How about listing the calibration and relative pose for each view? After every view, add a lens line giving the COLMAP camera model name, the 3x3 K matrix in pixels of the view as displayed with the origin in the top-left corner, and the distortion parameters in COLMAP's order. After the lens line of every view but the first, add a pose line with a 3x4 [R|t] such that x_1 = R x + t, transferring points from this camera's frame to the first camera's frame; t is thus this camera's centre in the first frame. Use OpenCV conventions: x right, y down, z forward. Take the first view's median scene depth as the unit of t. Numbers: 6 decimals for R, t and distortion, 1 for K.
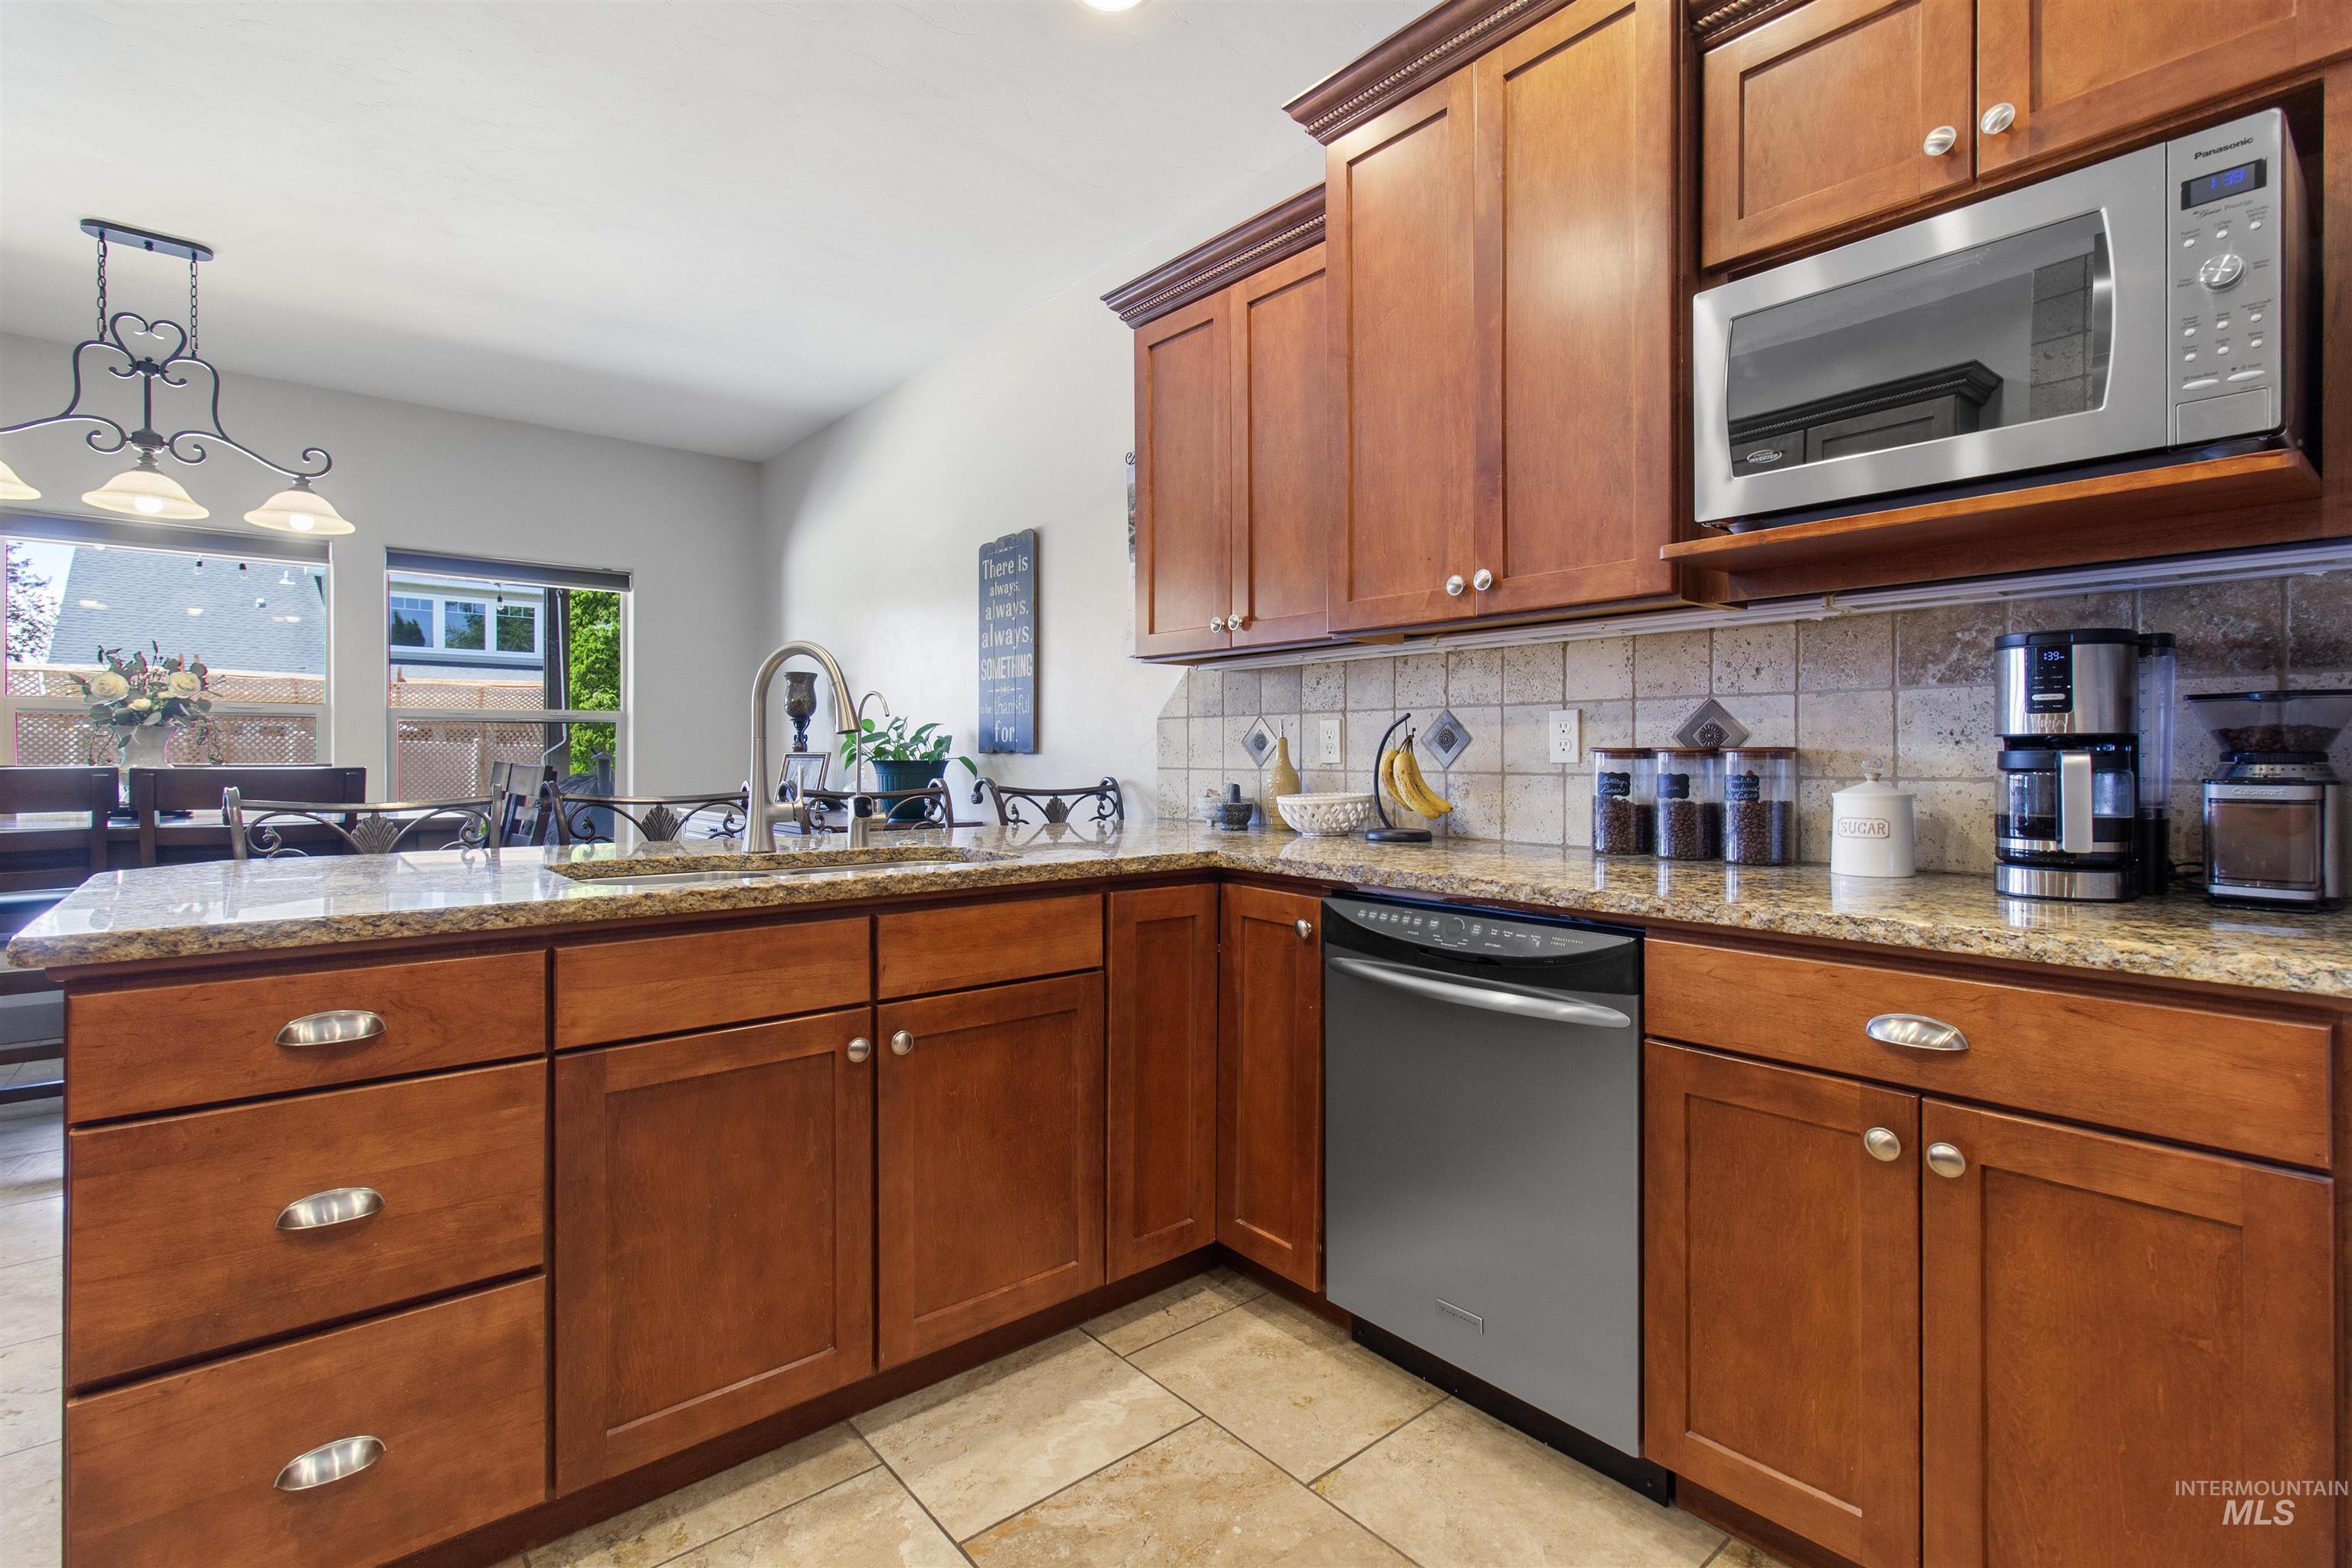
lens RADIAL K [[1087.8, 0, 1182.7], [0, 1087.8, 755.8], [0, 0, 1]] dist [0.000024, 0.001027]
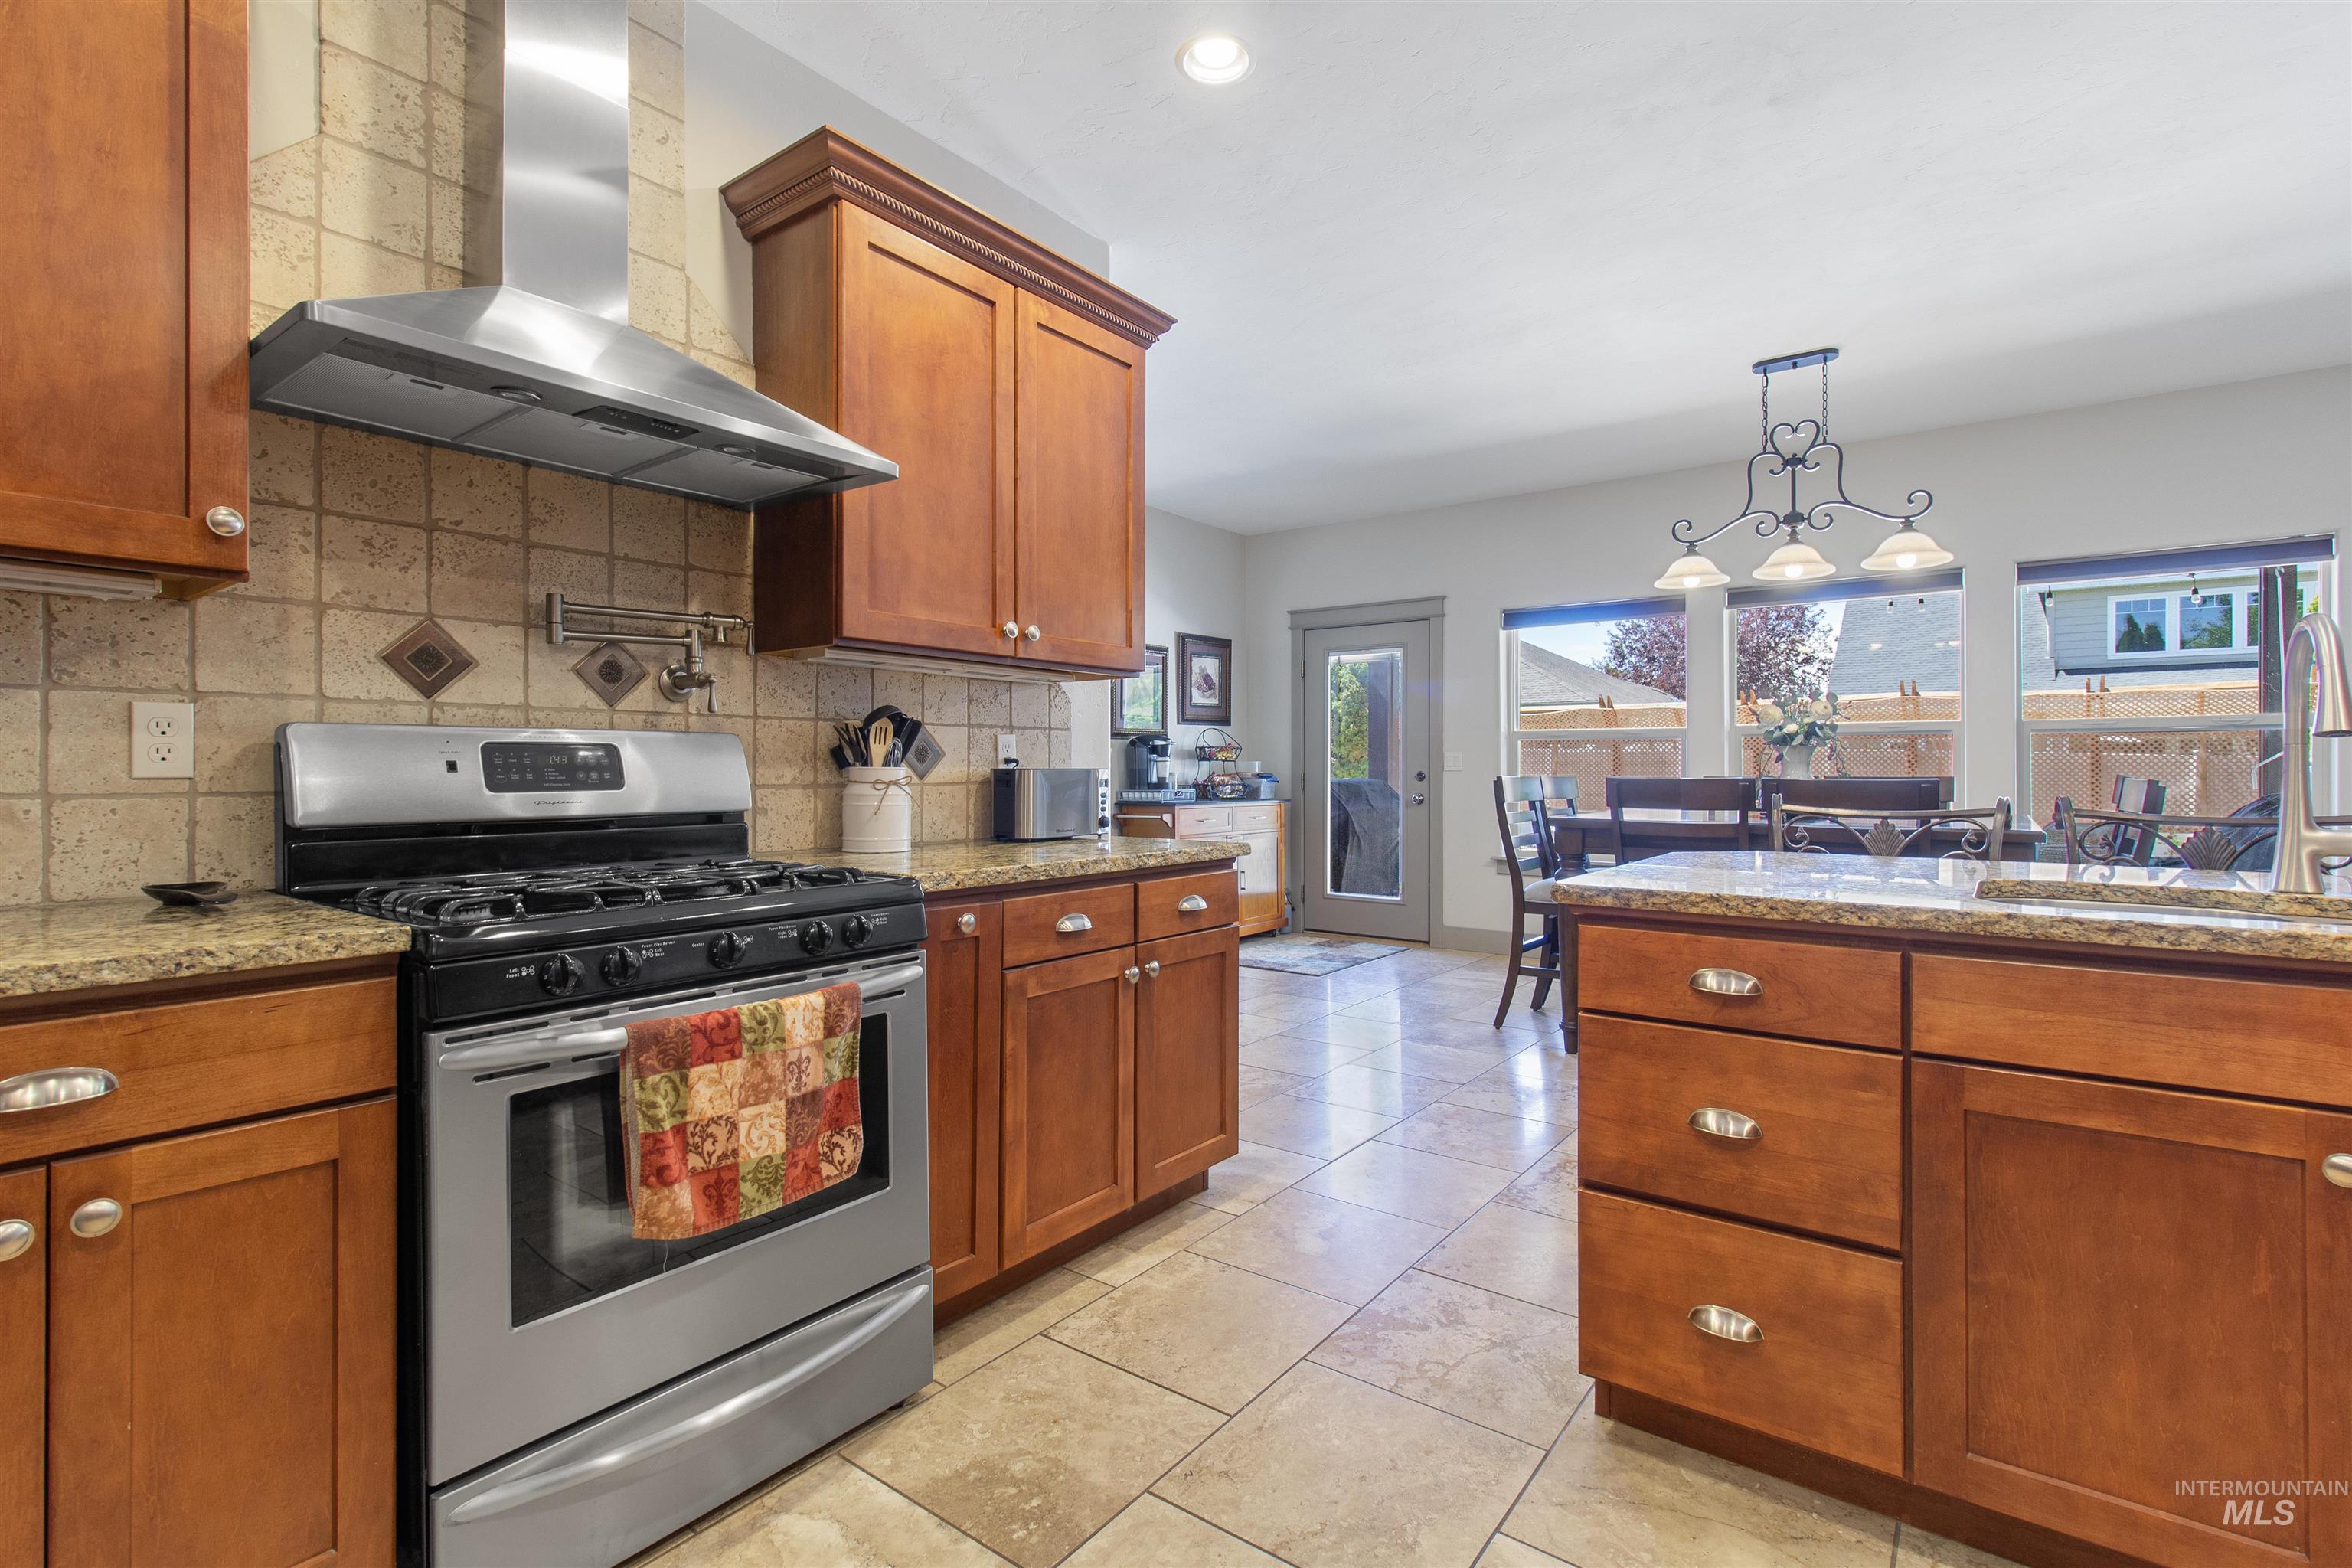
lens RADIAL K [[1087.8, 0, 1194.1], [0, 1087.8, 765.3], [0, 0, 1]] dist [0.000024, 0.001027]
pose [[0.221038, -0.004893, -0.975253, 0.202851], [0.000920, 0.999988, -0.004808, 0.001160], [0.975265, 0.000166, 0.221039, 0.070359]]
